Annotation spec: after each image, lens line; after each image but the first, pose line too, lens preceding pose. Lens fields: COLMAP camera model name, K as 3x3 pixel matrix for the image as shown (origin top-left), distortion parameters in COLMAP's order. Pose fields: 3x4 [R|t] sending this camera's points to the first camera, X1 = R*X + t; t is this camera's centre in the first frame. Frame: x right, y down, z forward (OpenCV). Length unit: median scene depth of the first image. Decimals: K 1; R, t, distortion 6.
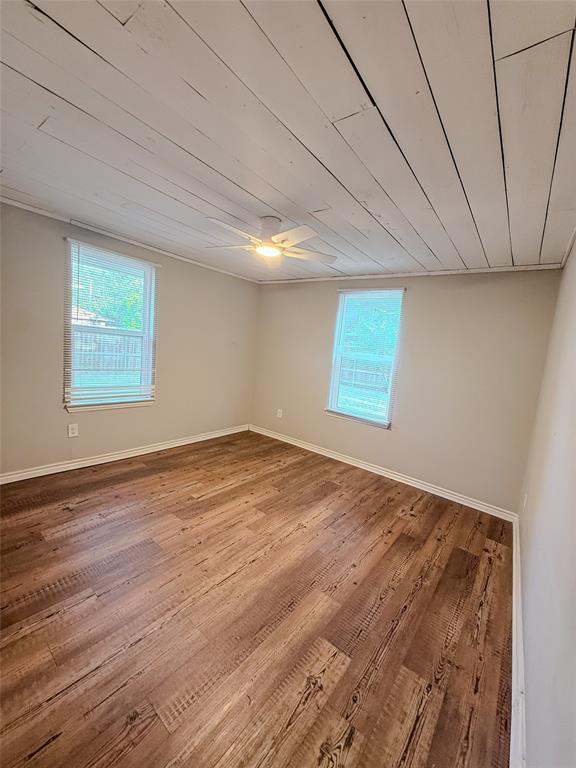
lens RADIAL K [[307.1, 0, 289.2], [0, 307.1, 380.4], [0, 0, 1]] dist [0.000236, 0.000222]
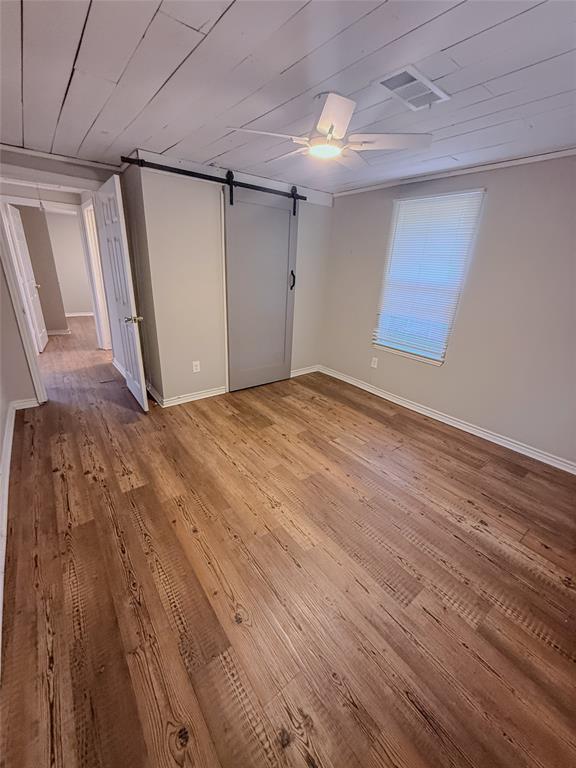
lens RADIAL K [[307.1, 0, 289.2], [0, 307.1, 380.4], [0, 0, 1]] dist [0.000236, 0.000222]
pose [[-0.237138, 0.245565, -0.939927, 0.718651], [-0.168904, 0.942368, 0.288816, -0.092316], [0.956680, 0.227247, -0.181994, 1.083882]]
